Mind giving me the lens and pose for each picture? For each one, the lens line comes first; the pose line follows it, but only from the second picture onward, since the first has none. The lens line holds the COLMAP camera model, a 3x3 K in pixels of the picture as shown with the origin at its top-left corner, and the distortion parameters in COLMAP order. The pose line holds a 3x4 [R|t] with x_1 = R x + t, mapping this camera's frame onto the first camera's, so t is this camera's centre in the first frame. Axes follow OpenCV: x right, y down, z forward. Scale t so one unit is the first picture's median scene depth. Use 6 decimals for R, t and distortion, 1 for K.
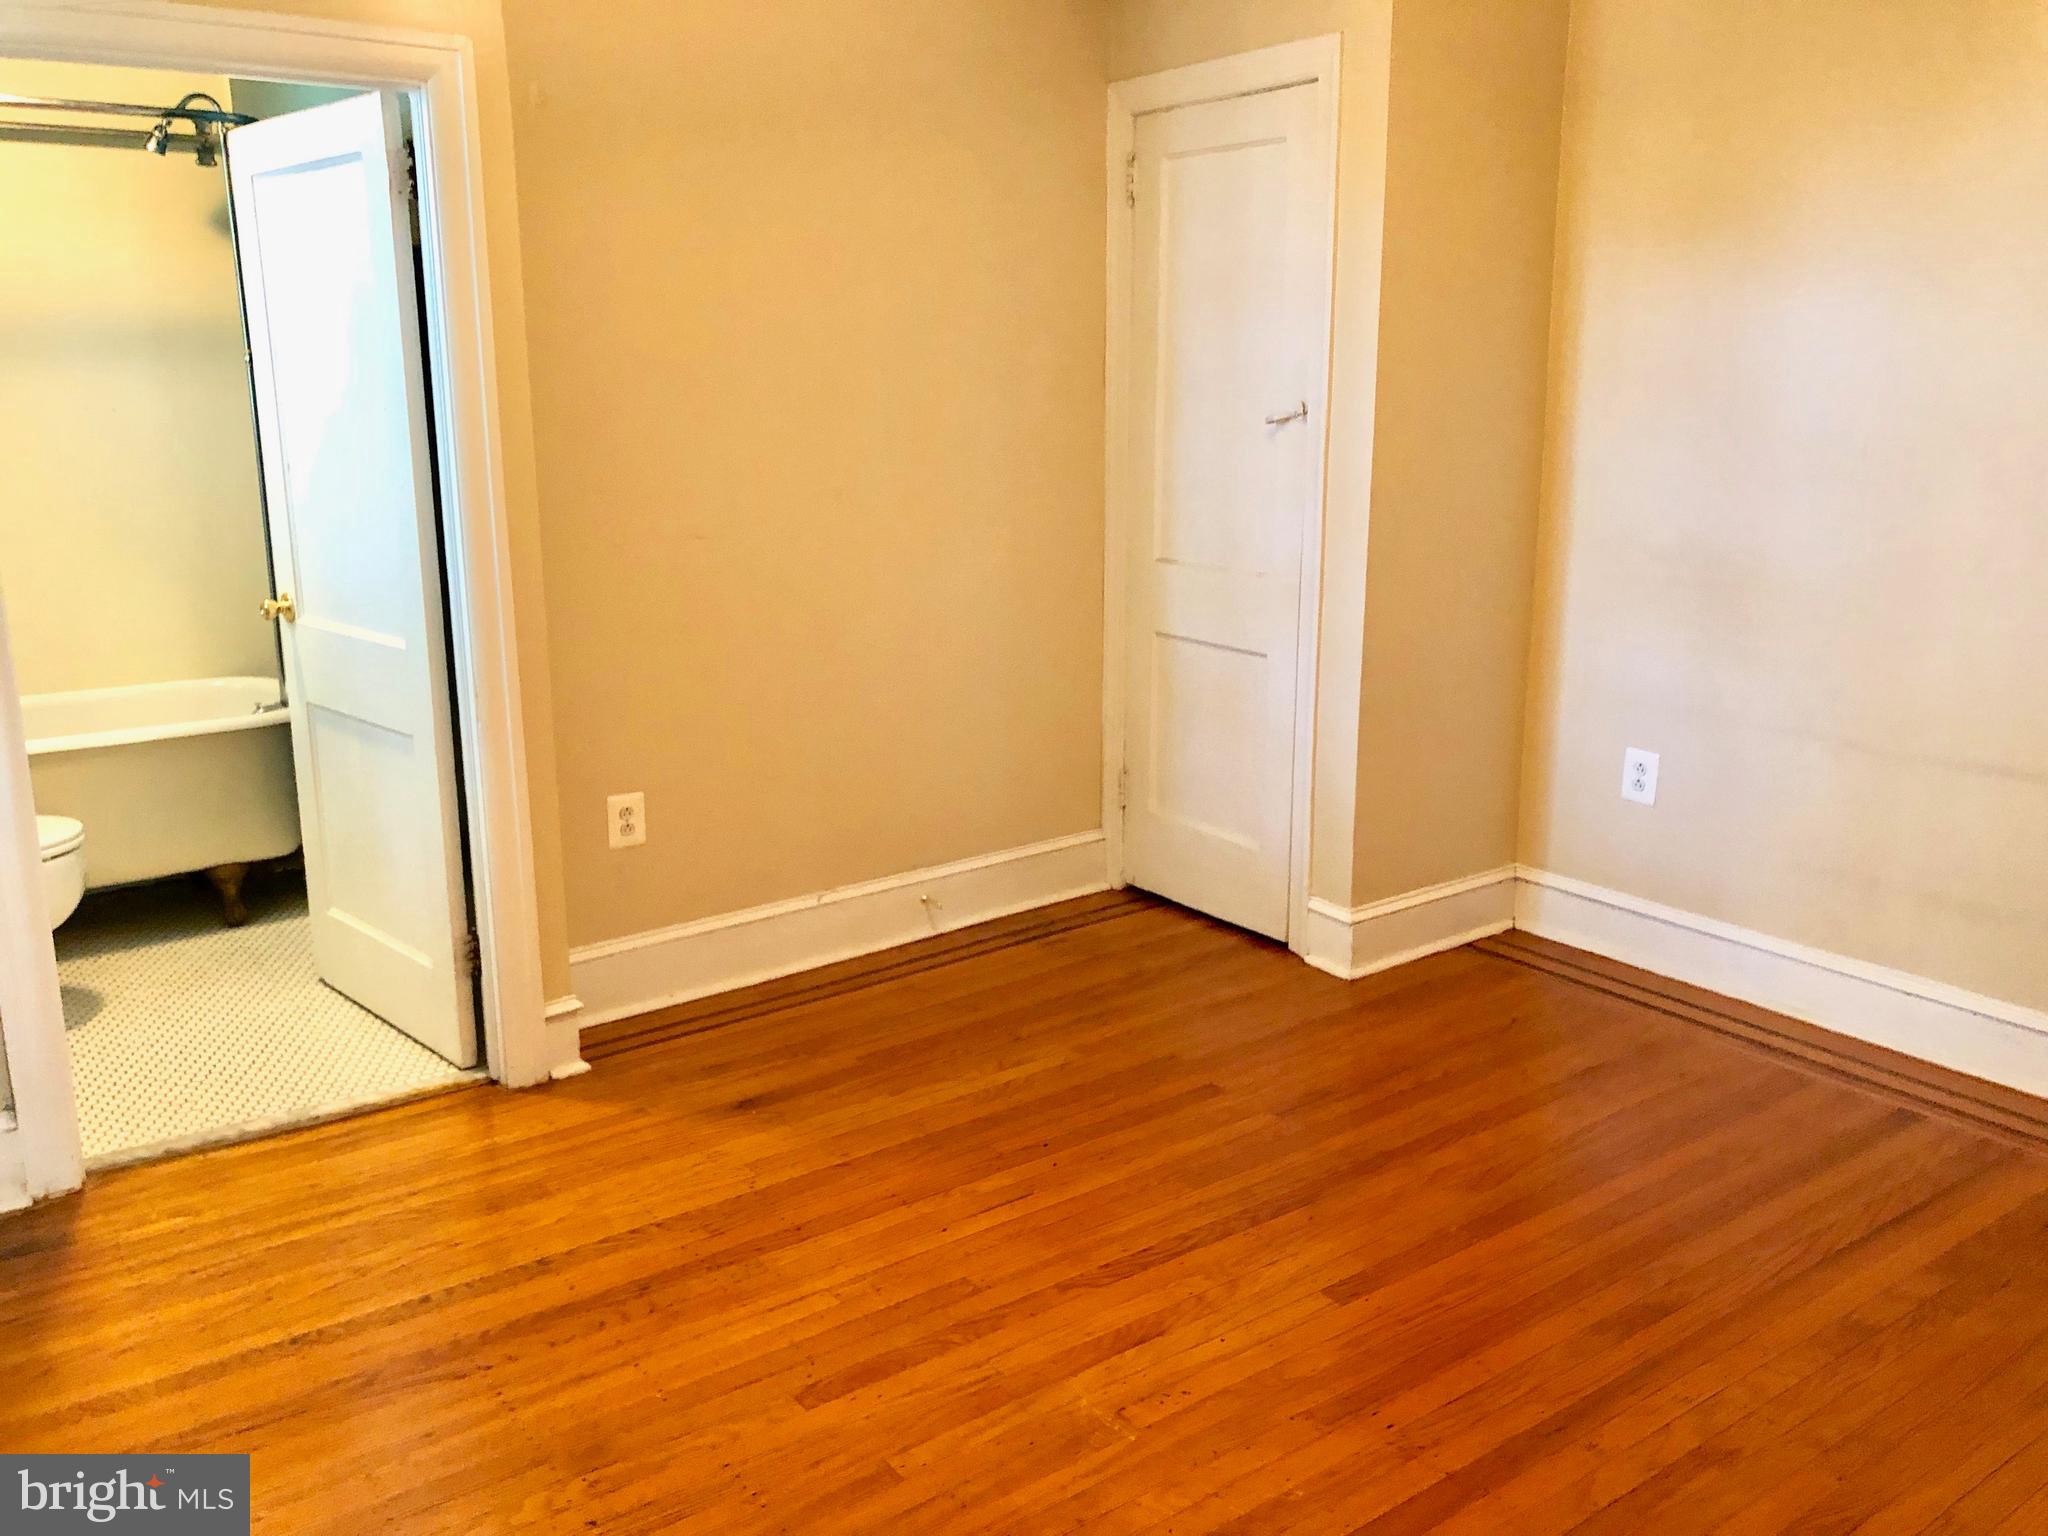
lens RADIAL K [[1703.3, 0, 1024.0], [0, 1703.3, 768.0], [0, 0, 1]] dist [0.081832, -0.103991]
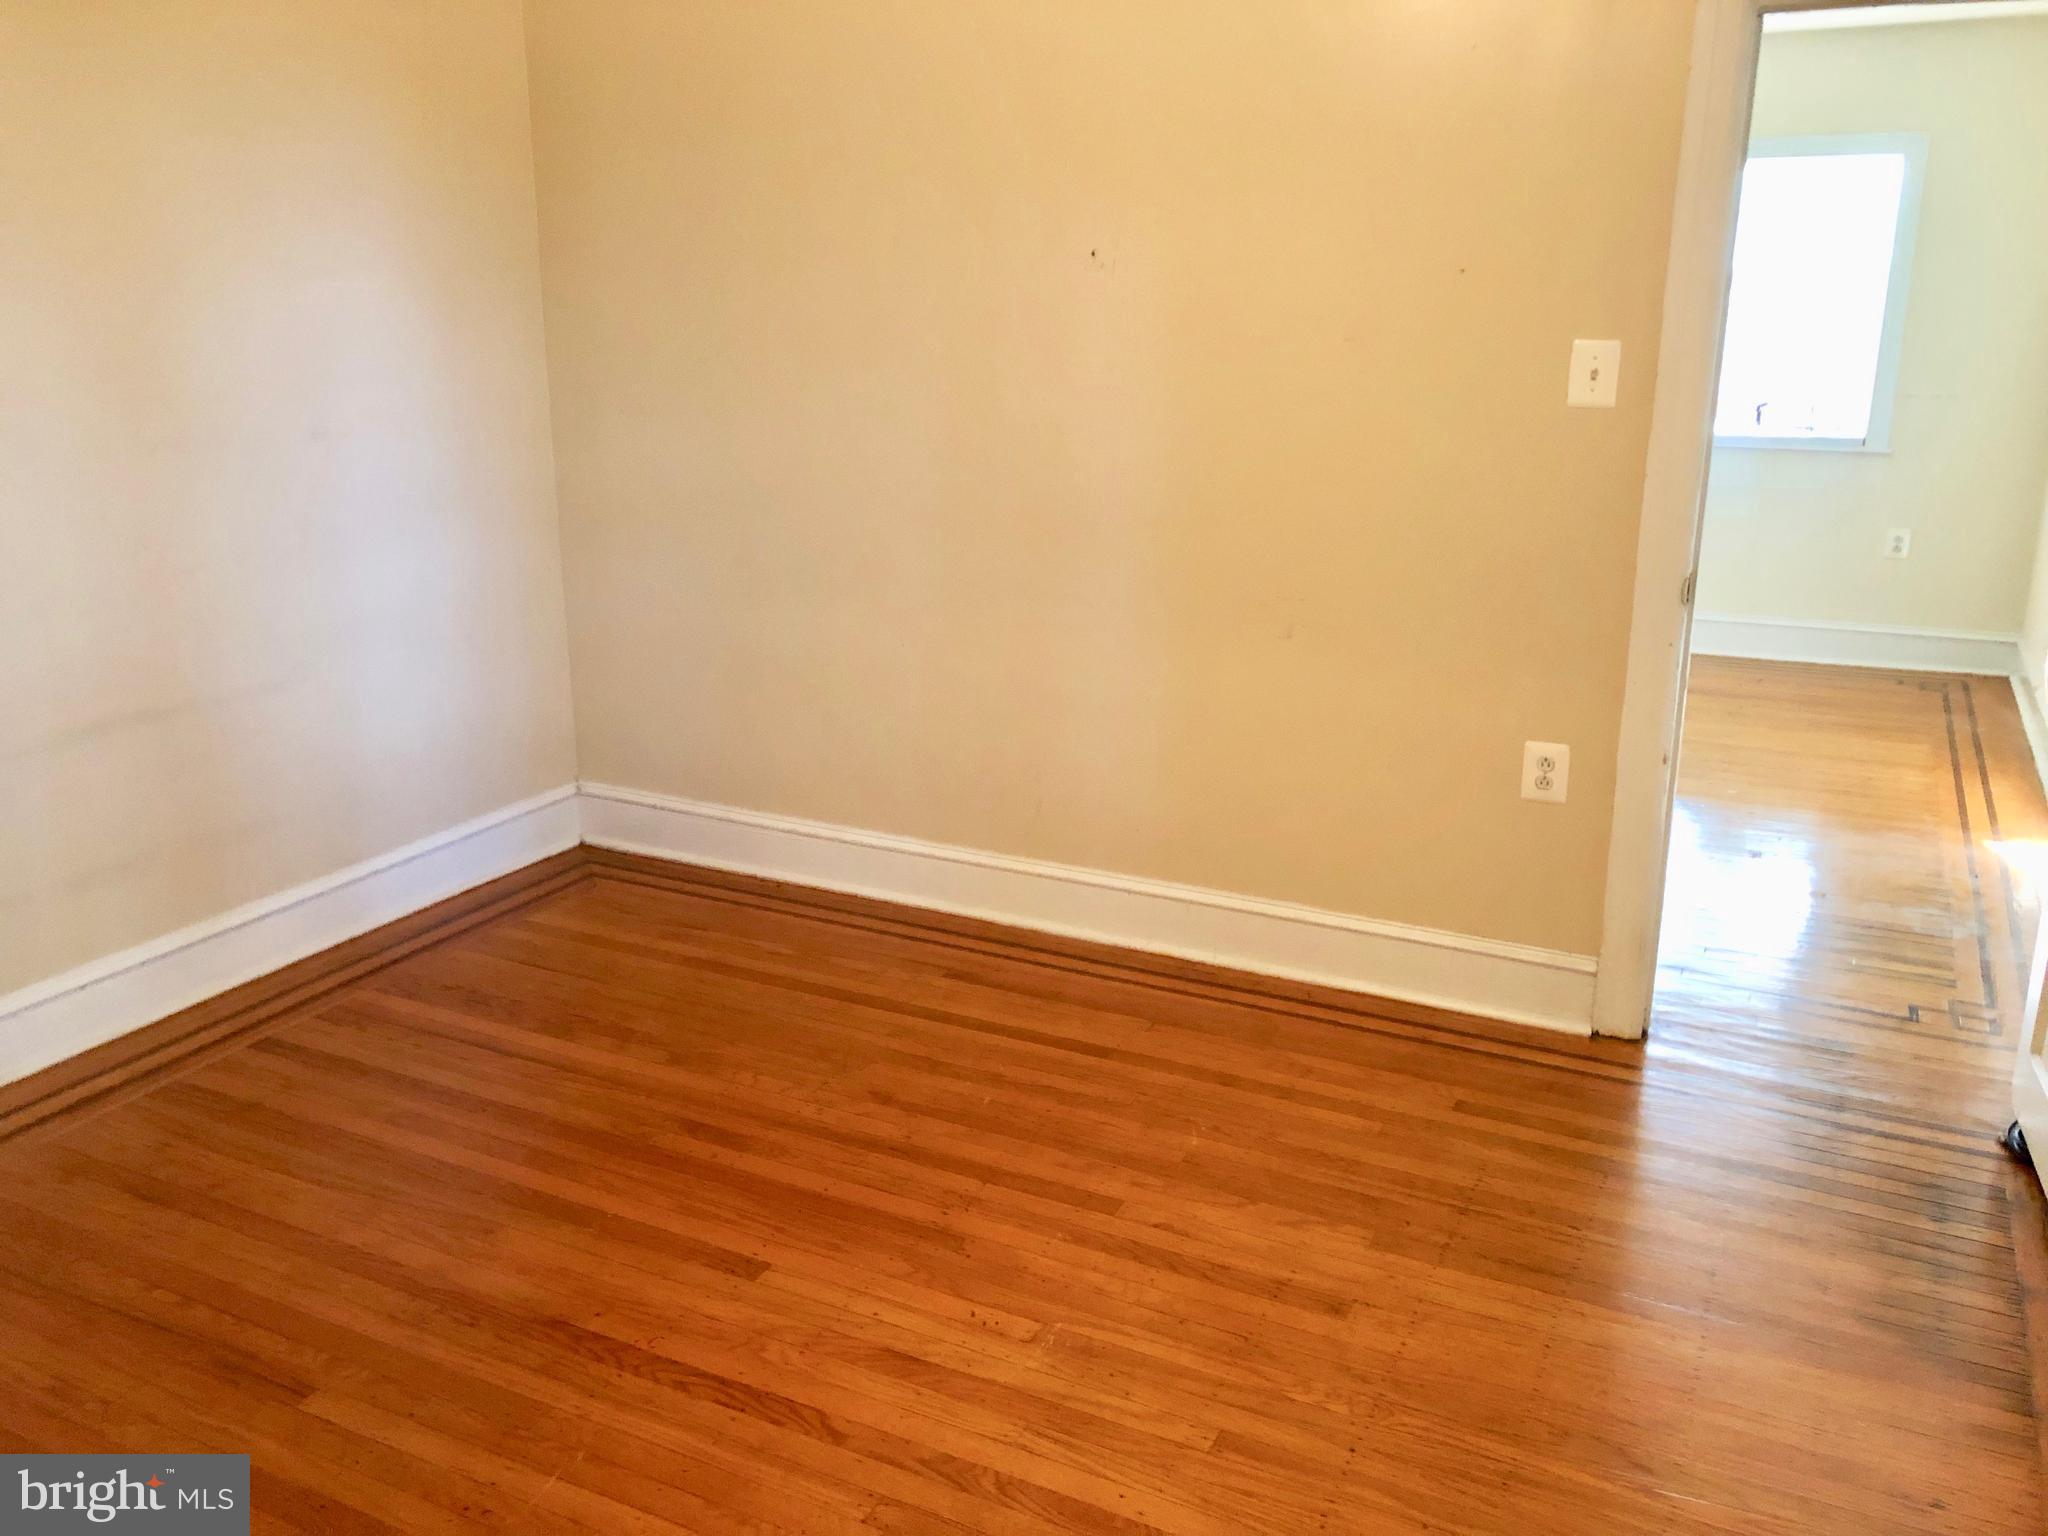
lens RADIAL K [[1703.3, 0, 1024.0], [0, 1703.3, 768.0], [0, 0, 1]] dist [0.081832, -0.103991]
pose [[-0.465628, -0.247527, 0.849659, -0.556028], [0.207280, 0.902878, 0.376624, -0.250696], [-0.860364, 0.351484, -0.369098, 0.941739]]
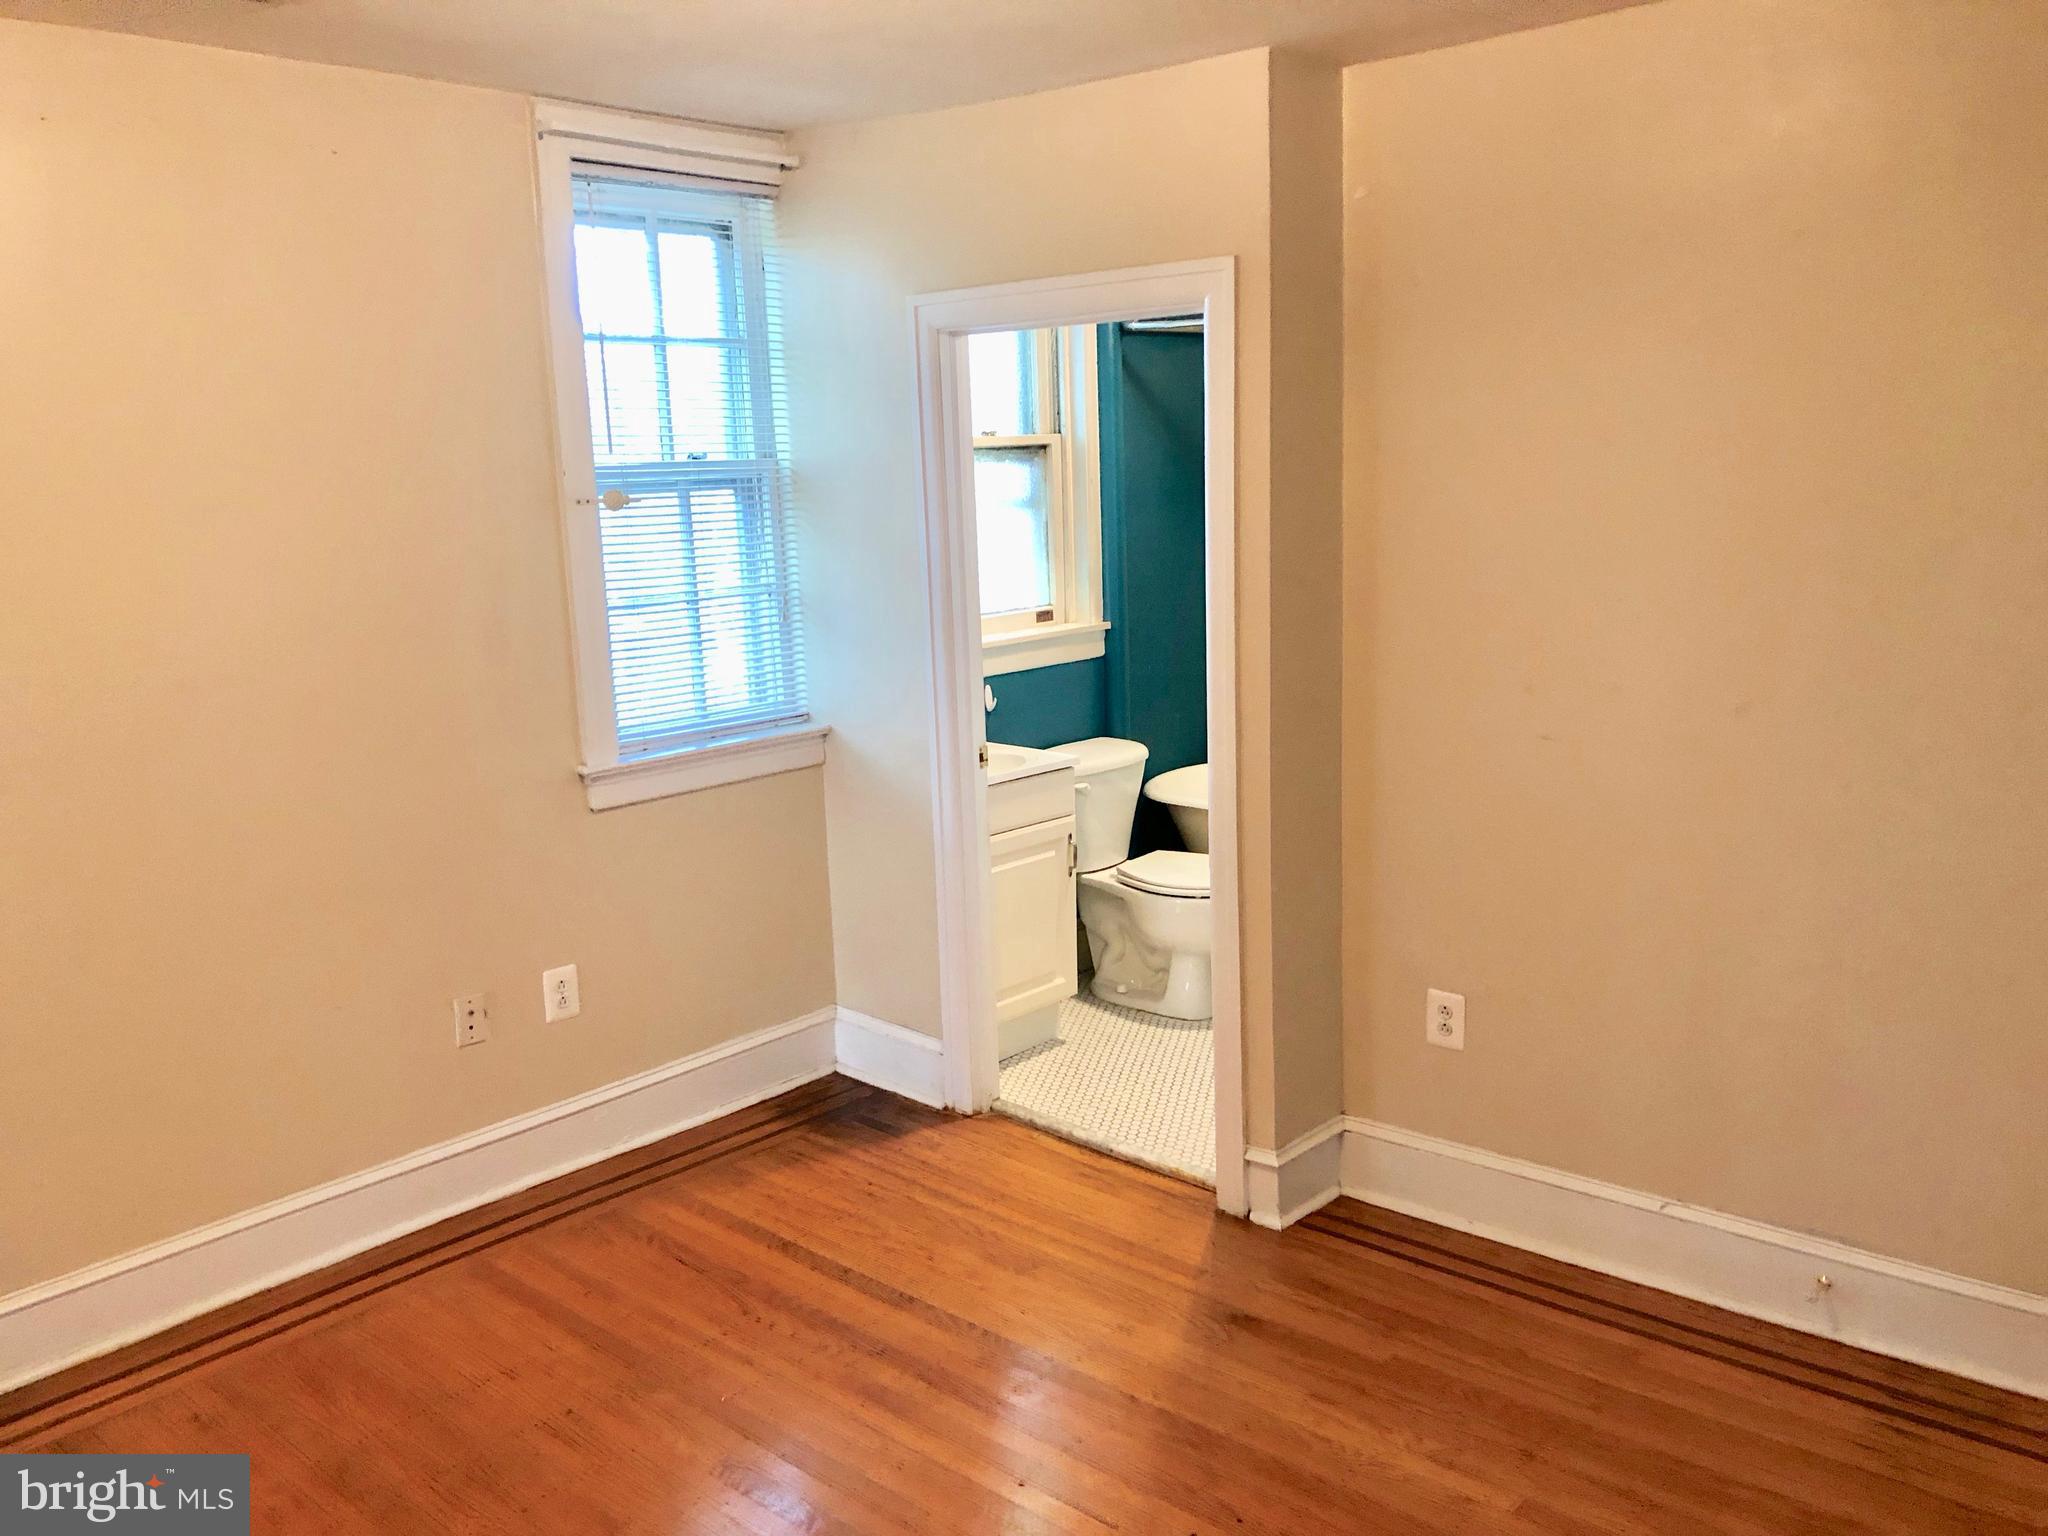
lens RADIAL K [[1703.3, 0, 1024.0], [0, 1703.3, 768.0], [0, 0, 1]] dist [0.081832, -0.103991]
pose [[0.201011, 0.180551, -0.962806, 0.721050], [-0.201993, 0.969385, 0.139614, -0.224455], [0.958537, 0.166417, 0.231327, 0.642144]]
